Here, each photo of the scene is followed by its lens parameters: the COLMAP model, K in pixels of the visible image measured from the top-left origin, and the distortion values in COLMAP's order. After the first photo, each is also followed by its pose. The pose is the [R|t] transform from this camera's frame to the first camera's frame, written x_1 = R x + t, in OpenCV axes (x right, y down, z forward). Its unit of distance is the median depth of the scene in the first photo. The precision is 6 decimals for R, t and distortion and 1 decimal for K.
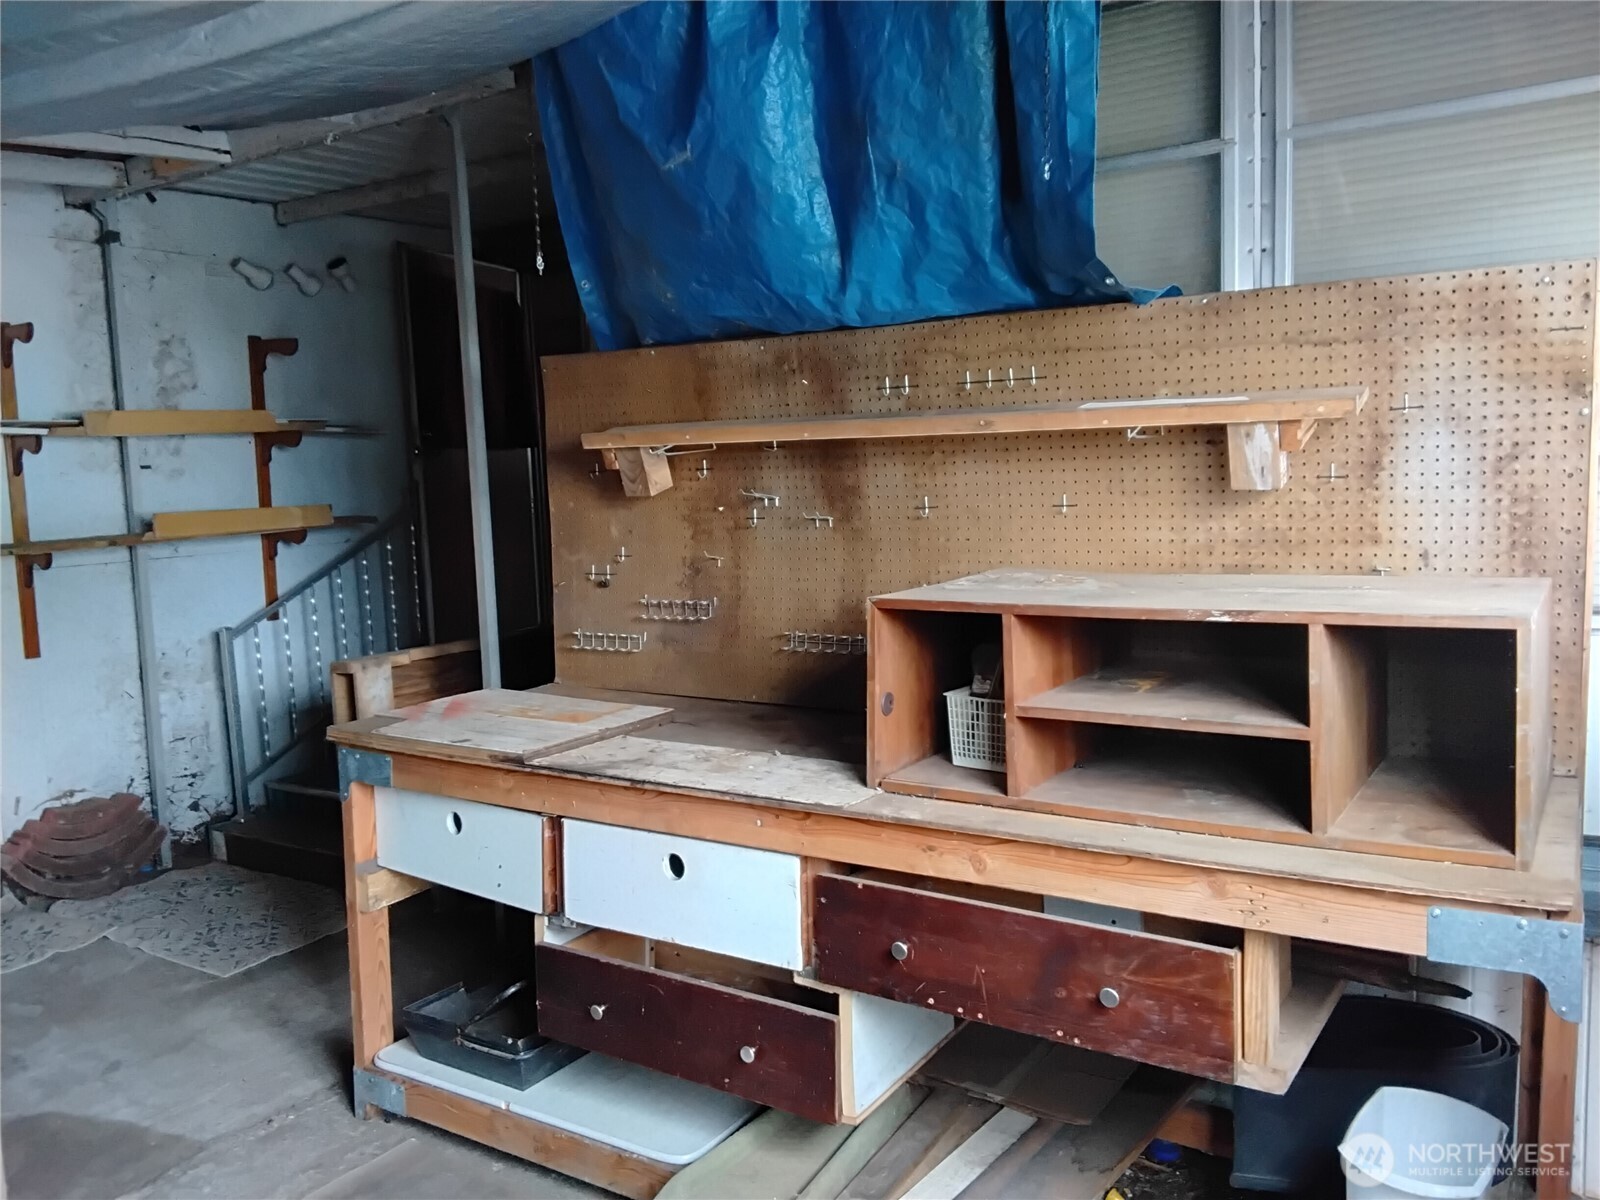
lens RADIAL K [[1233.7, 0, 802.4], [0, 1233.7, 596.4], [0, 0, 1]] dist [0.128082, -0.193630]
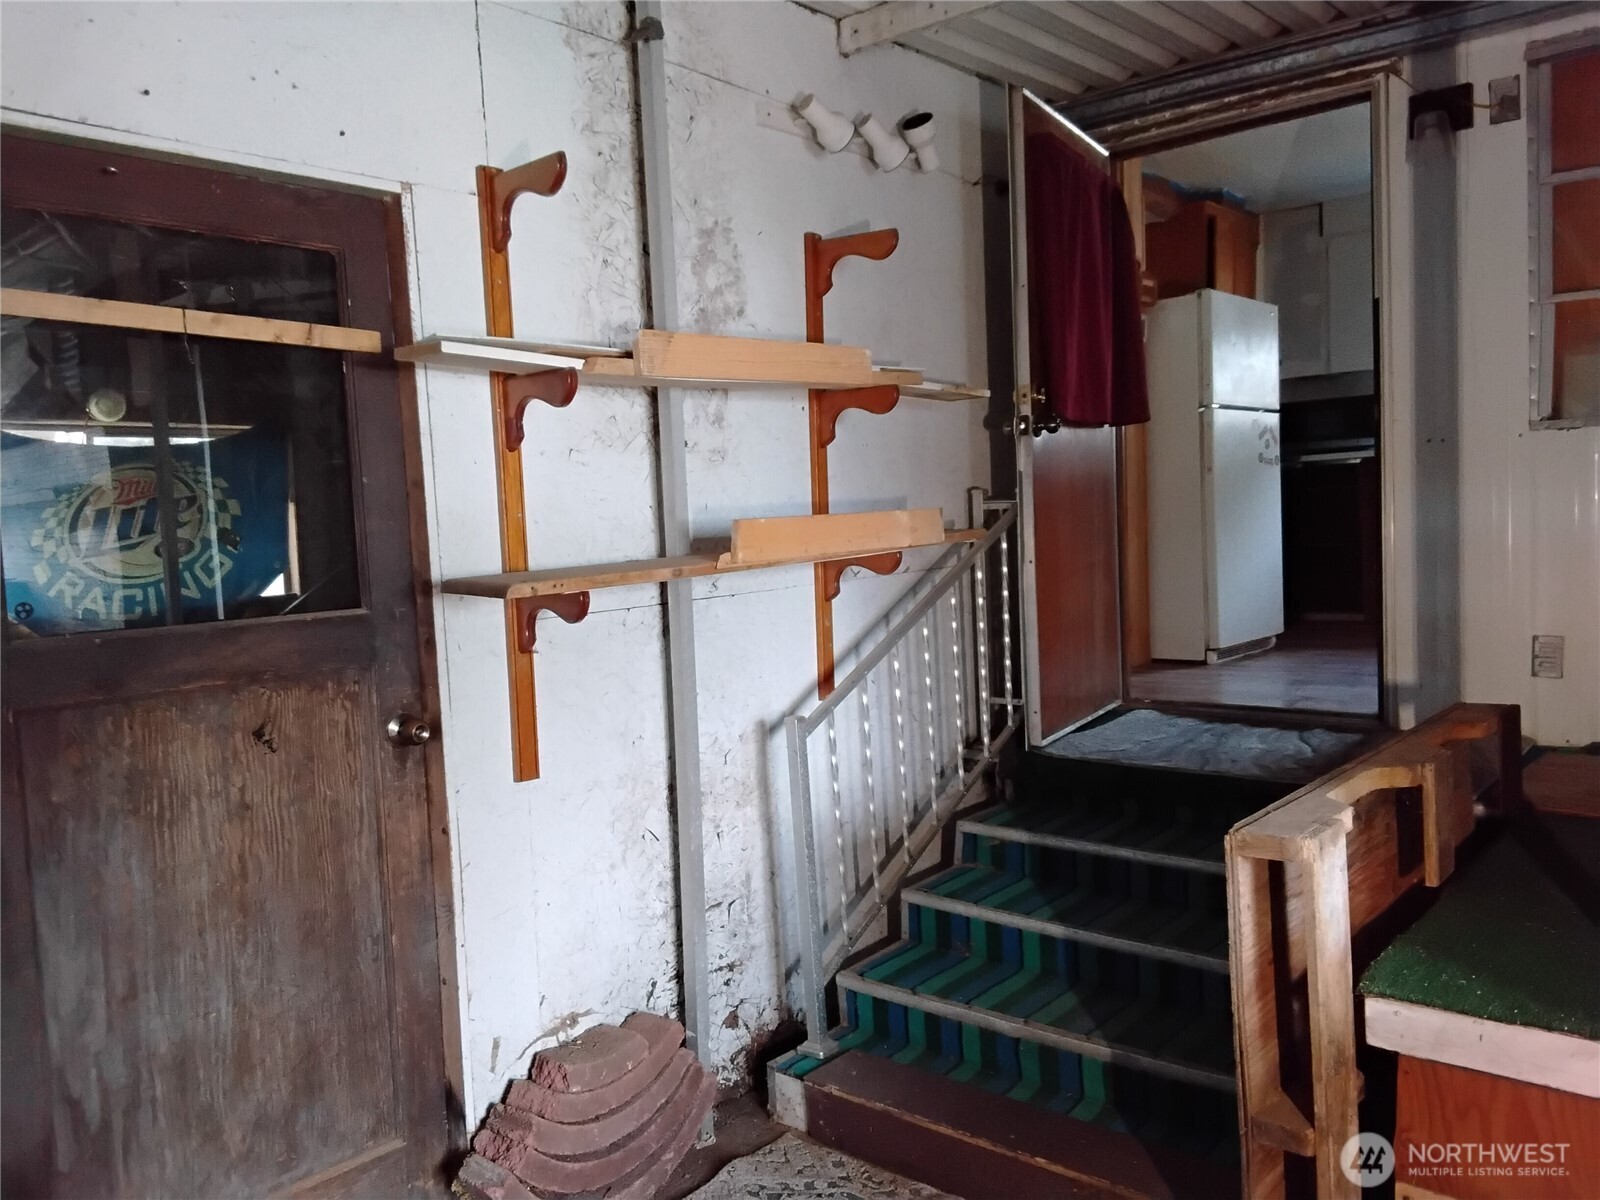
lens RADIAL K [[1233.7, 0, 802.4], [0, 1233.7, 596.4], [0, 0, 1]] dist [0.128082, -0.193630]
pose [[0.991066, 0.002240, -0.133354, -0.380712], [-0.005592, 0.999678, -0.024768, -0.017425], [0.133256, 0.025292, 0.990759, 0.429743]]
